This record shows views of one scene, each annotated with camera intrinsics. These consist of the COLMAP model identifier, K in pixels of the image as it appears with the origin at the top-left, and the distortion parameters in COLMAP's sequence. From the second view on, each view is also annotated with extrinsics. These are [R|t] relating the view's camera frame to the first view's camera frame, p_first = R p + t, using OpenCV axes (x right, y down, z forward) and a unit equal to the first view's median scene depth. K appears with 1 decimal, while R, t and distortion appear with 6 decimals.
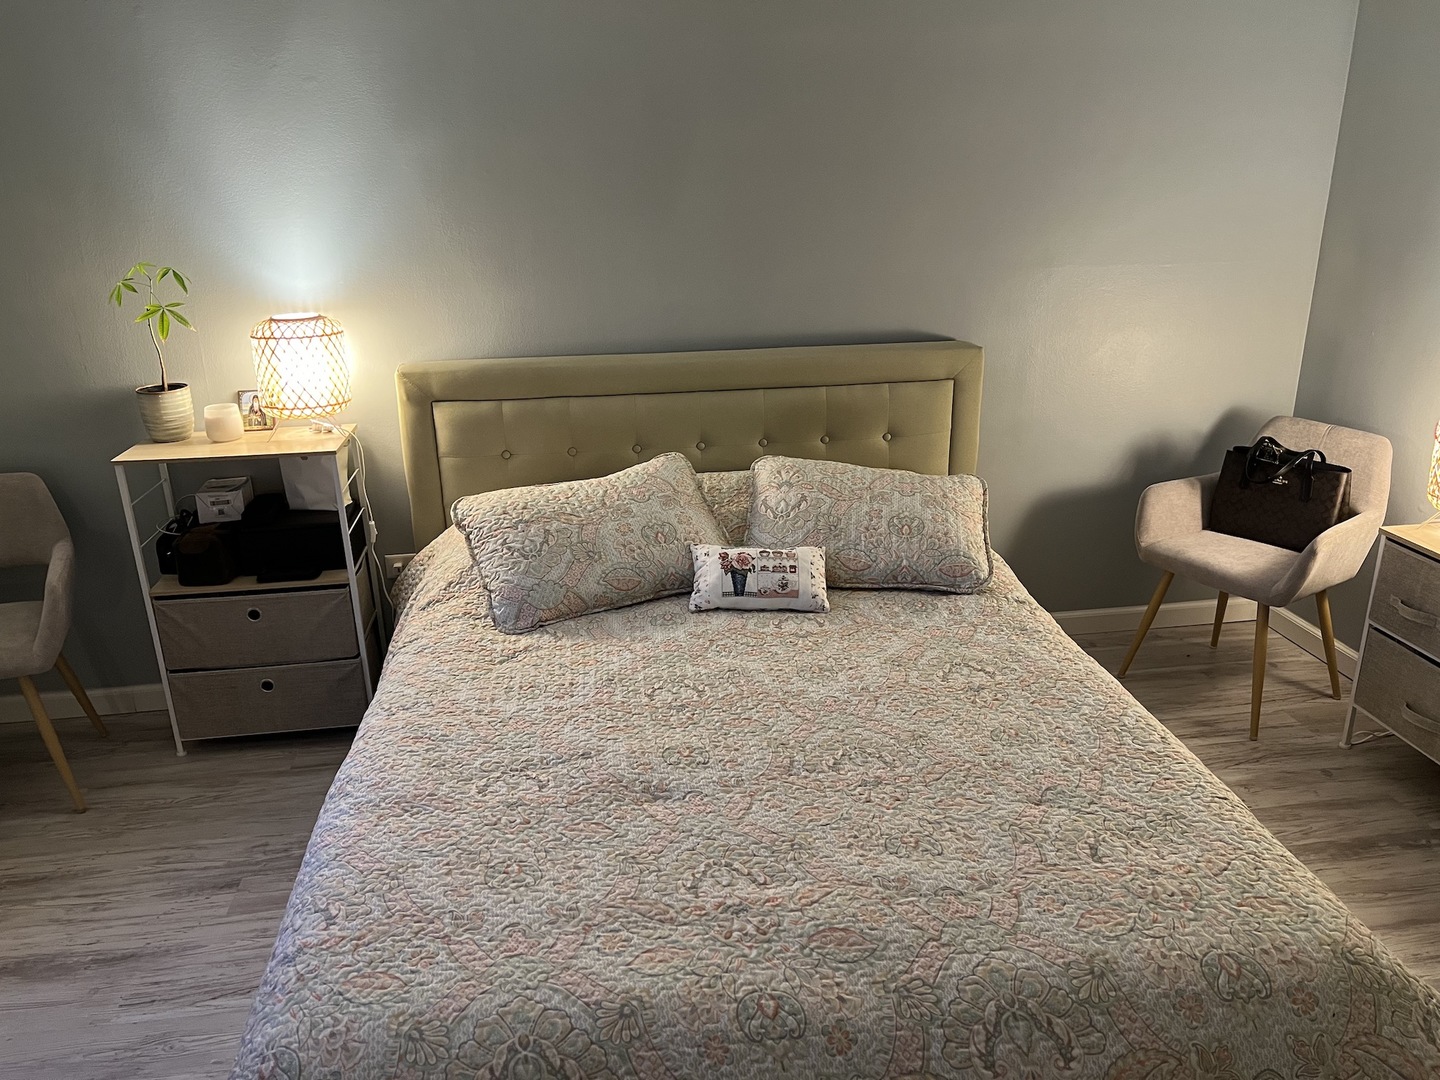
lens RADIAL K [[1080.6, 0, 714.4], [0, 1080.6, 545.4], [0, 0, 1]] dist [0.067163, -0.076393]
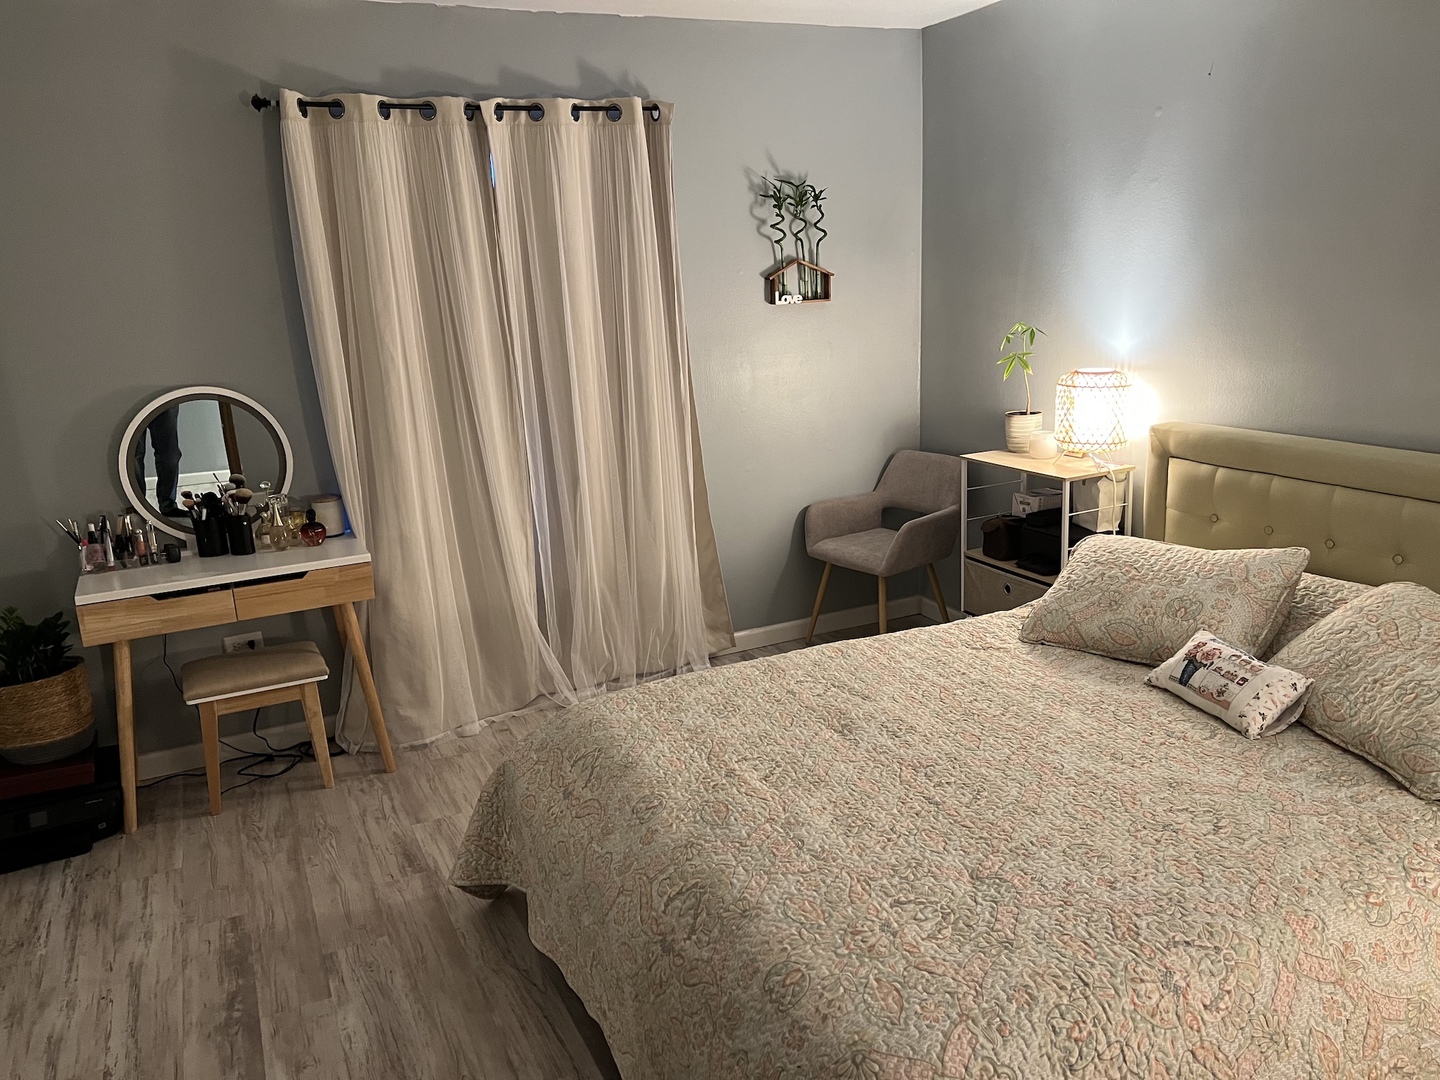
lens RADIAL K [[1080.6, 0, 714.4], [0, 1080.6, 545.4], [0, 0, 1]] dist [0.067163, -0.076393]
pose [[0.299979, 0.242271, -0.922669, 0.753312], [-0.283026, 0.946266, 0.156450, -0.103699], [0.910993, 0.214207, 0.352429, 0.240464]]
